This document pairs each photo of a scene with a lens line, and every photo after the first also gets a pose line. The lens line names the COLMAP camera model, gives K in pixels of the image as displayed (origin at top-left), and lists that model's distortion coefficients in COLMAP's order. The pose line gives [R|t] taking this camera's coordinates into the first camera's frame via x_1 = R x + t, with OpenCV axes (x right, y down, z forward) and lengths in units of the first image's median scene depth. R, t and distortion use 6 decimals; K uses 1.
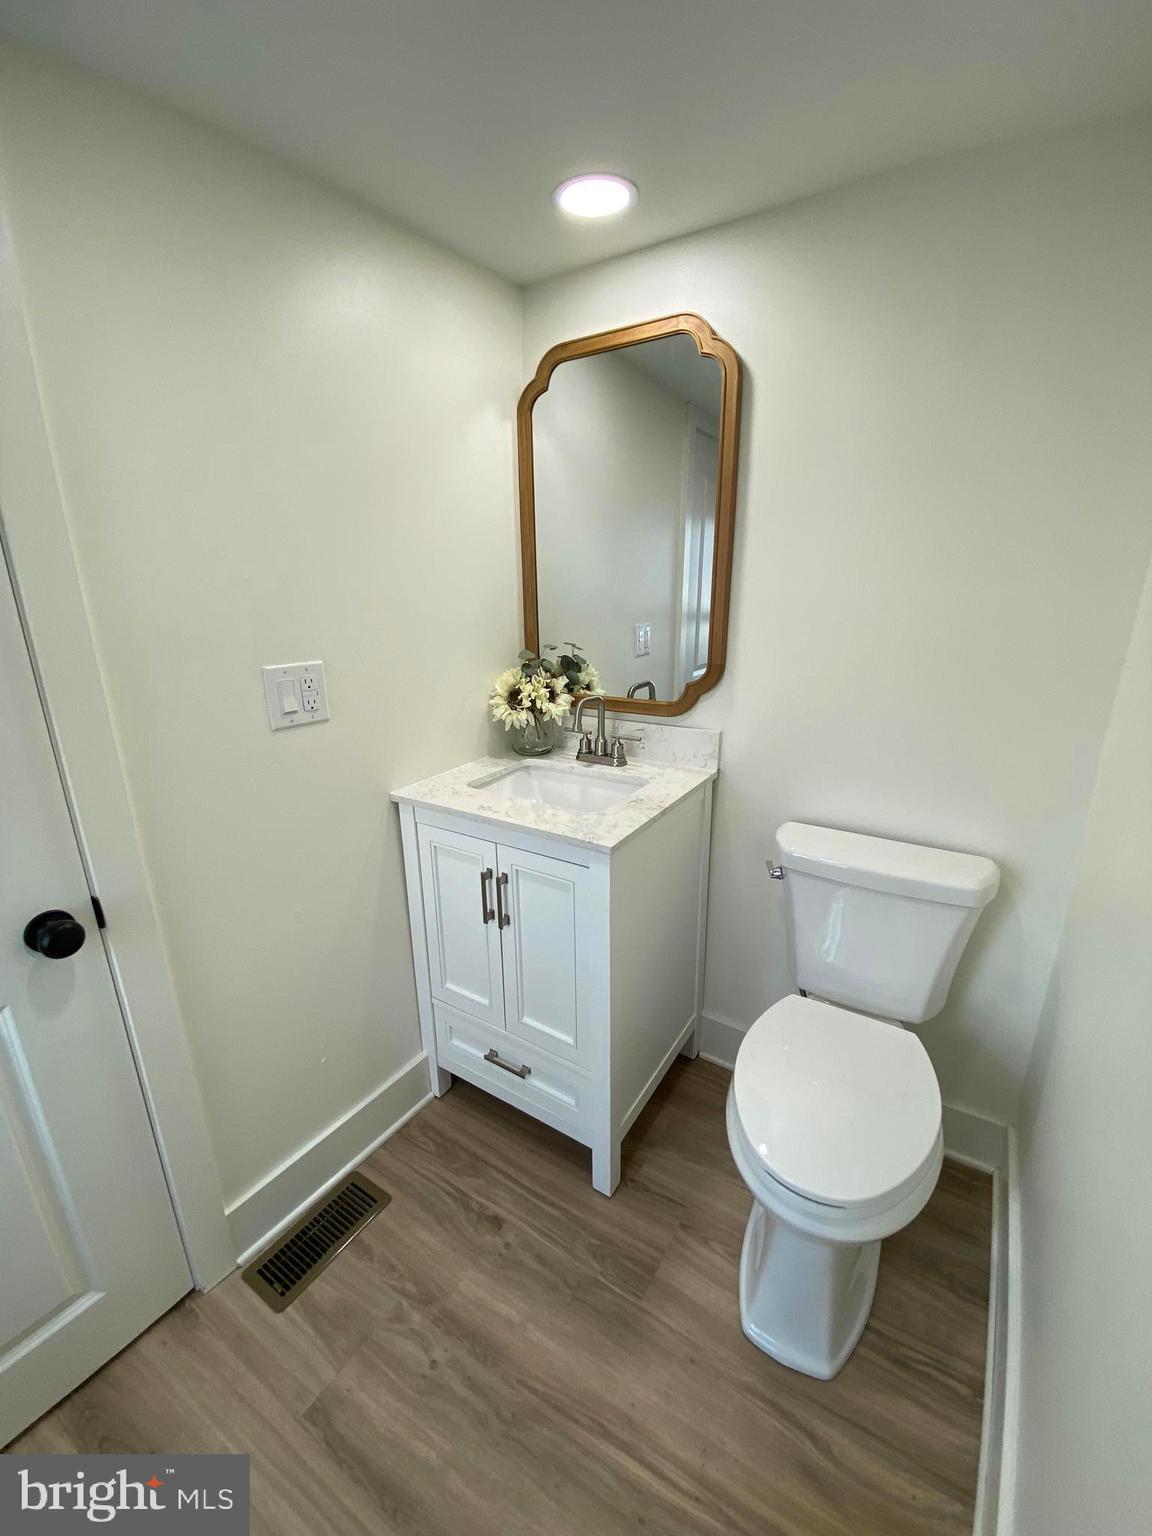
lens RADIAL K [[625.8, 0, 583.1], [0, 625.8, 773.2], [0, 0, 1]] dist [0.003601, -0.016434]
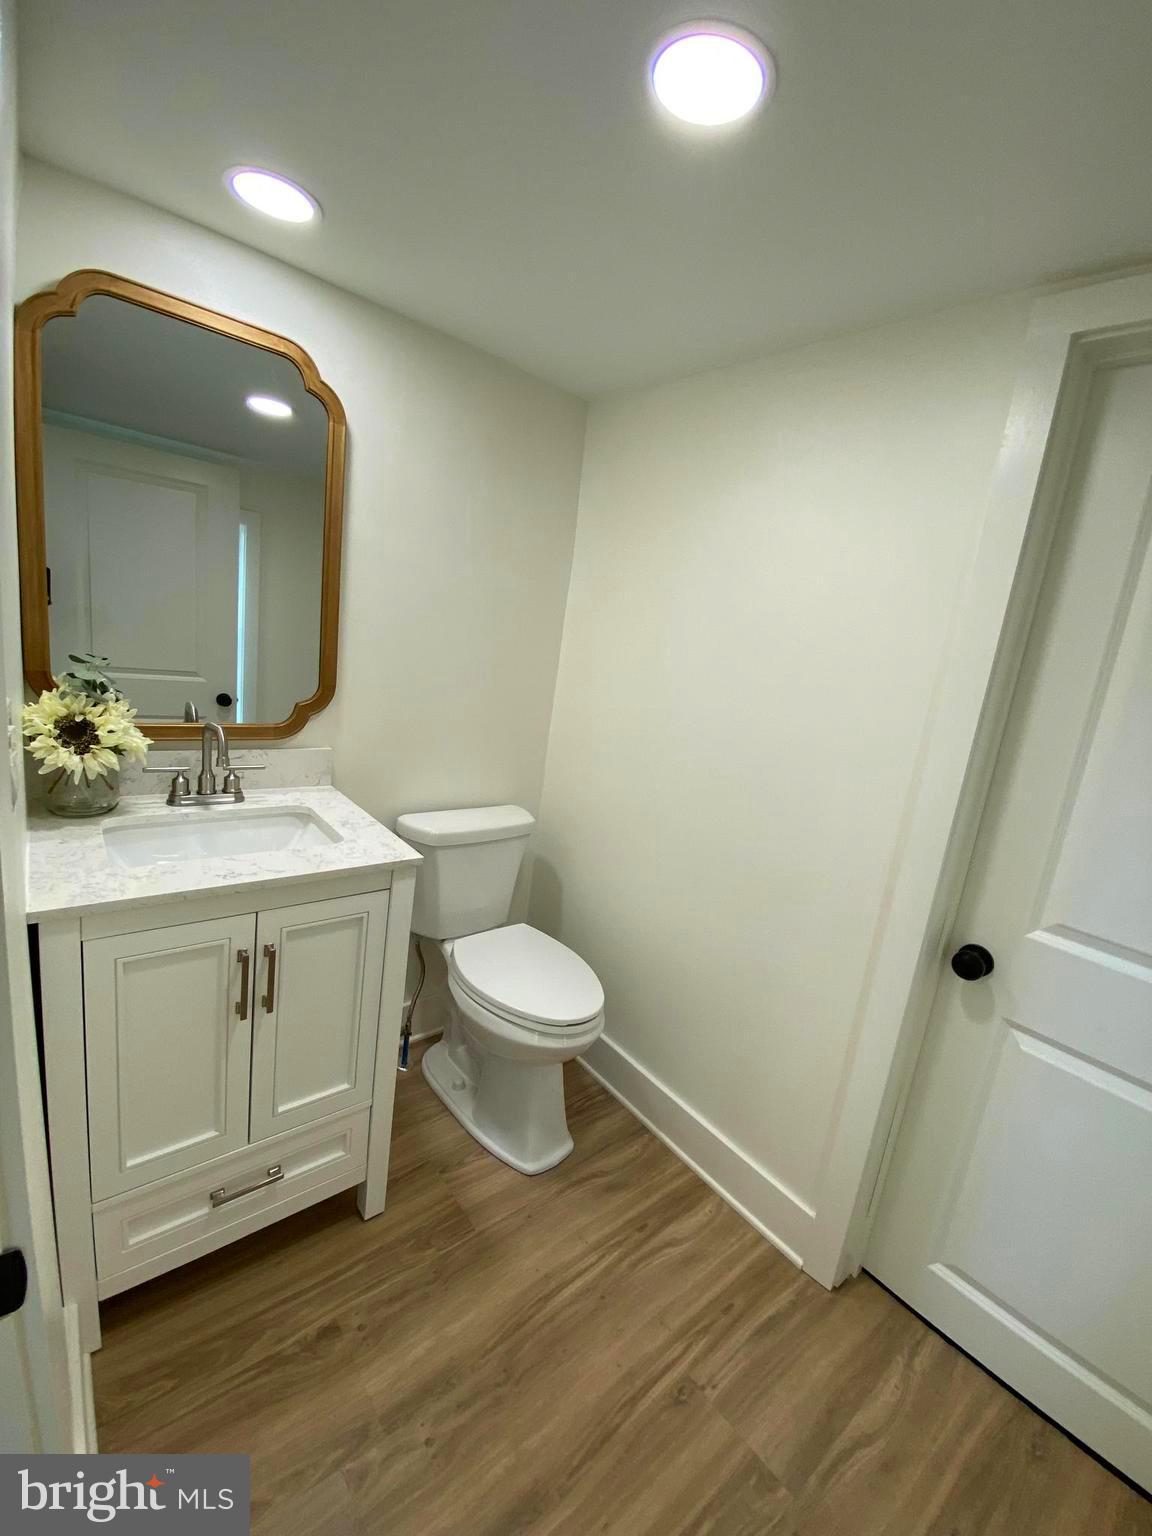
lens RADIAL K [[625.8, 0, 583.1], [0, 625.8, 773.2], [0, 0, 1]] dist [0.003601, -0.016434]
pose [[0.275136, -0.149610, 0.949693, -0.770807], [0.147825, 0.982654, 0.111976, -0.093661], [-0.949973, 0.109580, 0.292480, 0.335780]]
